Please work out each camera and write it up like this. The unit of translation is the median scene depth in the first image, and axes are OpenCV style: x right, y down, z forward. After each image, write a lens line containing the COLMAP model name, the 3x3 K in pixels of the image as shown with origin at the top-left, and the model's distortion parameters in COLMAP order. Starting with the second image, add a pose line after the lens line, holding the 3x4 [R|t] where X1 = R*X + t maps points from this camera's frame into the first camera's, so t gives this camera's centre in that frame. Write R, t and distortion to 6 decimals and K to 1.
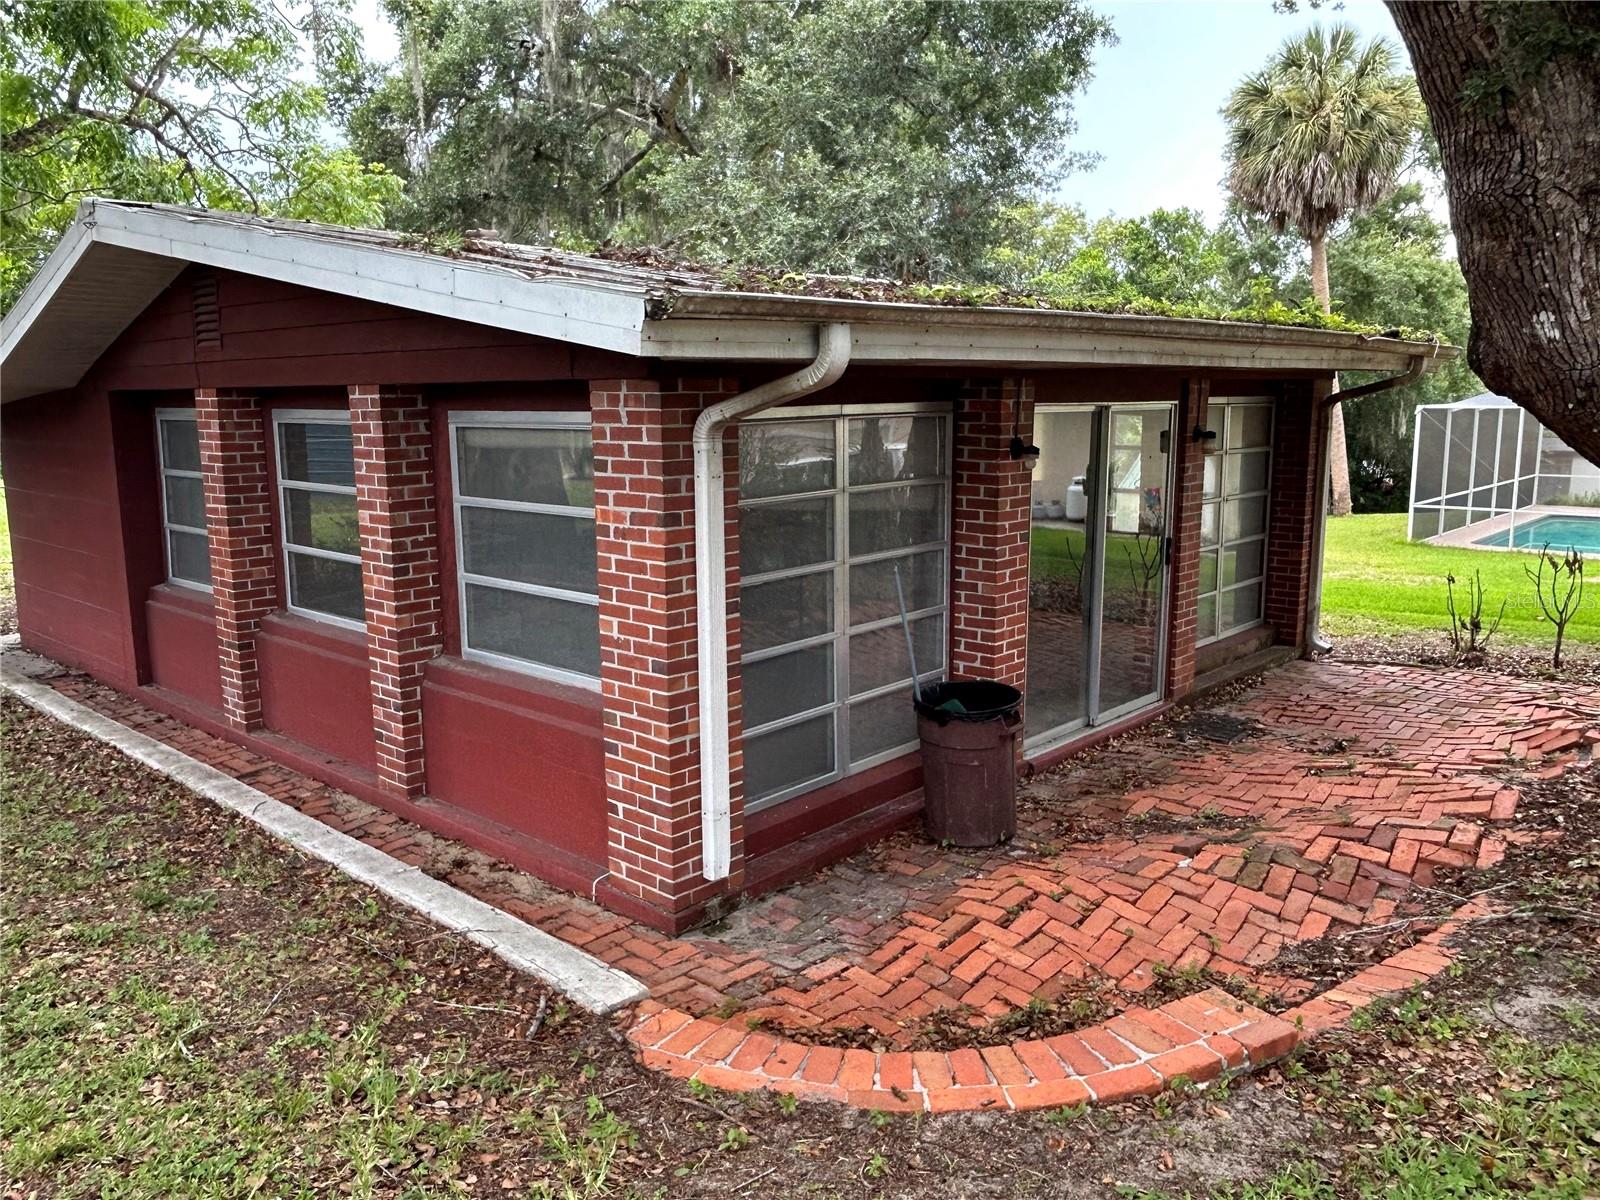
lens RADIAL K [[1184.0, 0, 779.9], [0, 1184.0, 589.1], [0, 0, 1]] dist [0.005070, 0.002132]
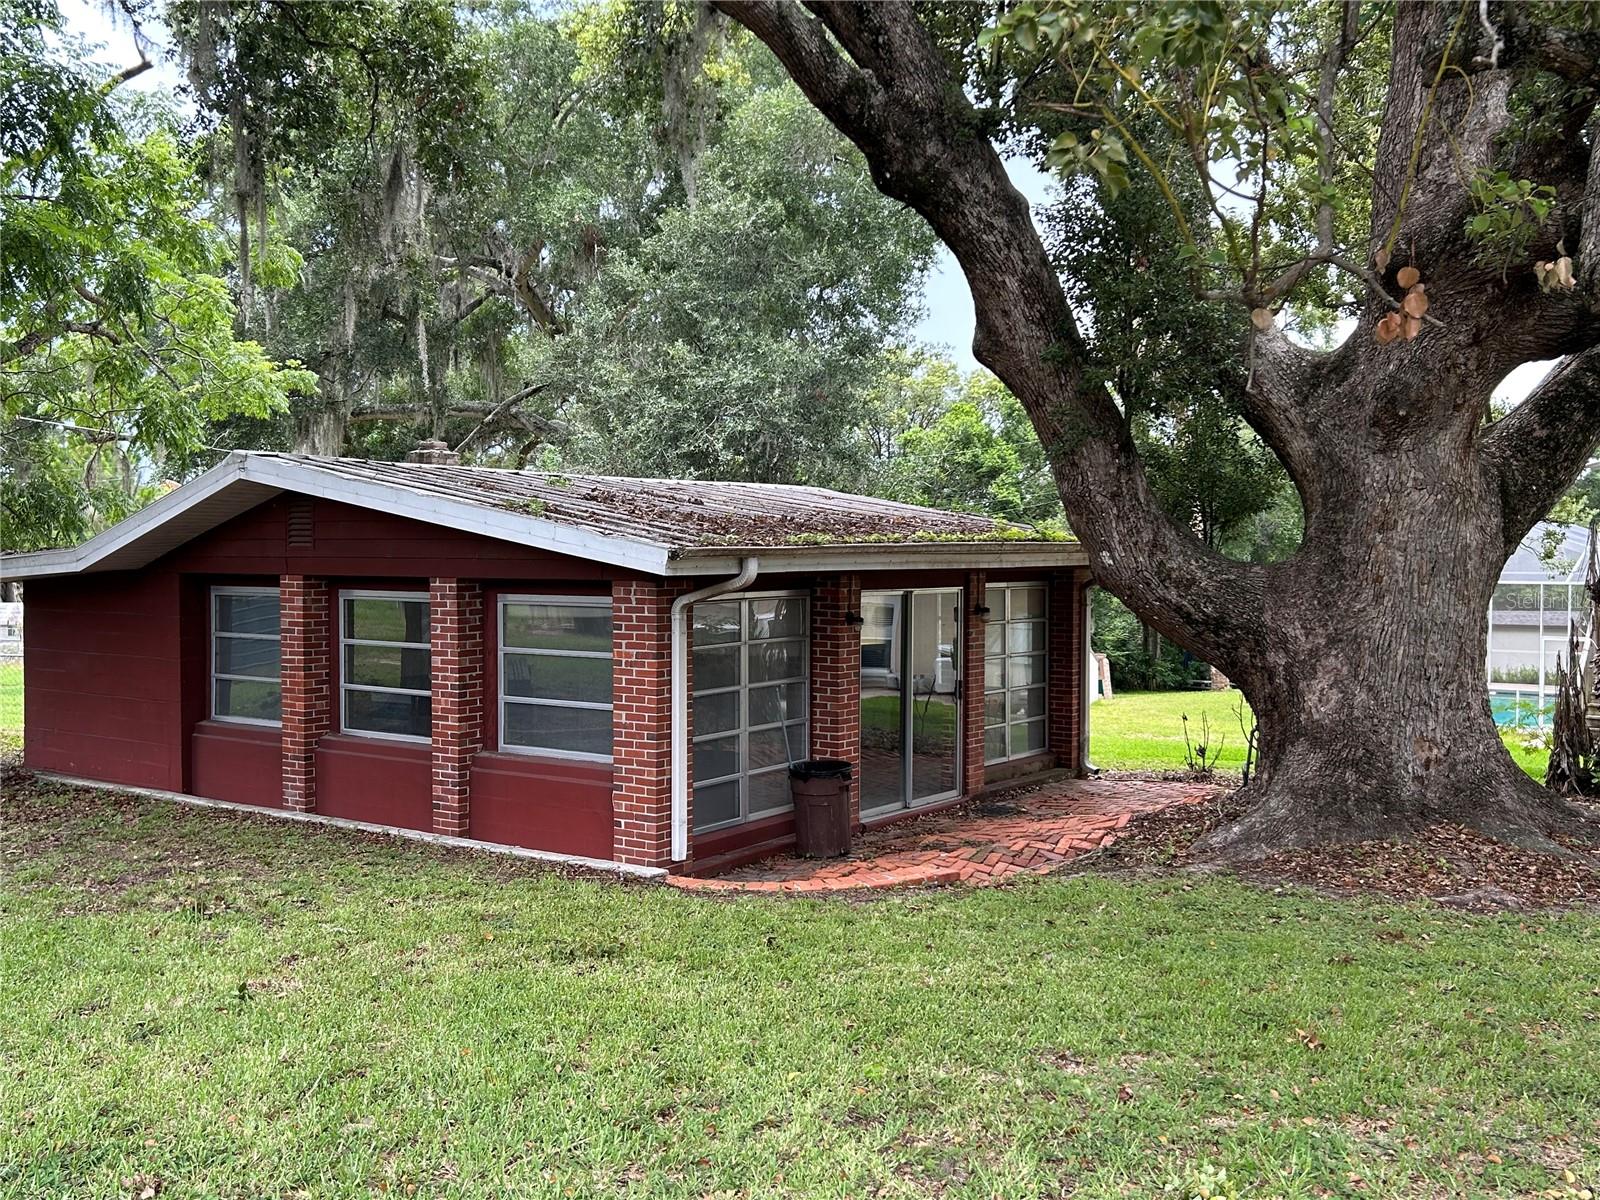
lens RADIAL K [[1535.5, 0, 800.2], [0, 1535.5, 599.6], [0, 0, 1]] dist [0.001025, 0.000000]
pose [[0.991389, 0.005466, 0.130839, -0.139781], [0.011584, 0.991551, -0.129201, 0.124227], [-0.130440, 0.129604, 0.982949, -1.043275]]
